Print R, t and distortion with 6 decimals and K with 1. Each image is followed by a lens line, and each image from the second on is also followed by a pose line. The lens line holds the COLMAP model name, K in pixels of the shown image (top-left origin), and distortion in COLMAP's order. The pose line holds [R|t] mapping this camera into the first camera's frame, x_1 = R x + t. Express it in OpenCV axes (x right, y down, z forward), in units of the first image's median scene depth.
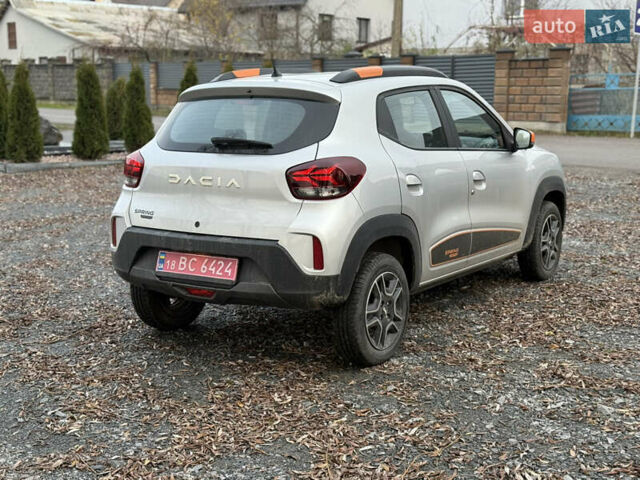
lens RADIAL K [[906.9, 0, 321.3], [0, 906.9, 236.0], [0, 0, 1]] dist [0.132100, 0.000000]
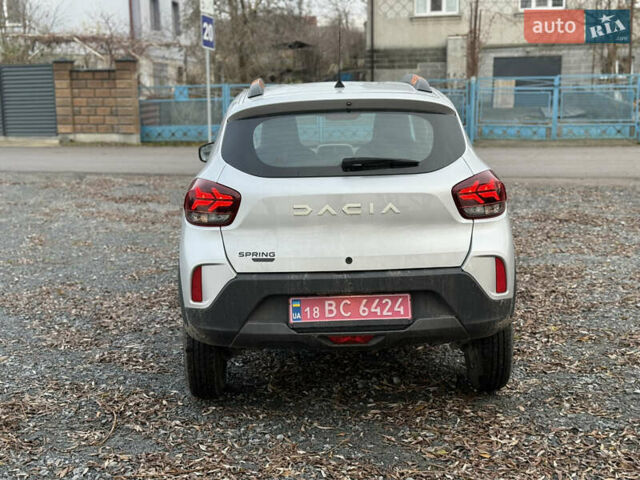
lens RADIAL K [[906.9, 0, 317.0], [0, 906.9, 236.1], [0, 0, 1]] dist [0.132100, 0.000000]
pose [[0.834226, -0.100647, 0.542160, -0.576913], [0.107178, 0.994046, 0.019619, -0.051536], [-0.540906, 0.041740, 0.840046, 0.278373]]
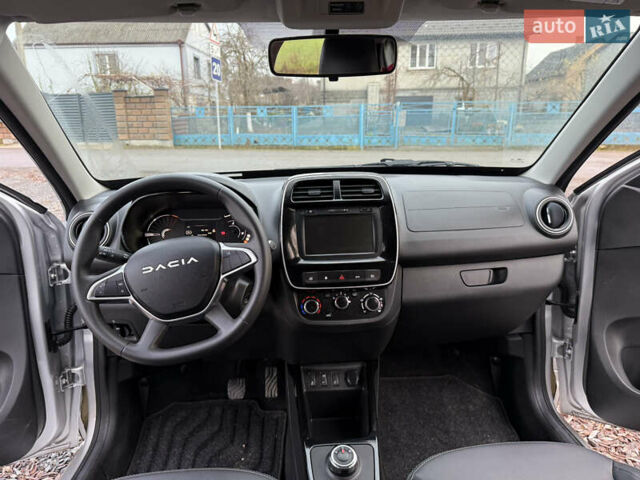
lens RADIAL K [[906.9, 0, 323.9], [0, 906.9, 245.9], [0, 0, 1]] dist [0.132100, 0.000000]
pose [[0.815768, -0.102970, 0.569140, -1.810706], [0.108230, 0.993820, 0.024675, 0.170025], [-0.568163, 0.041469, 0.821870, -1.592984]]
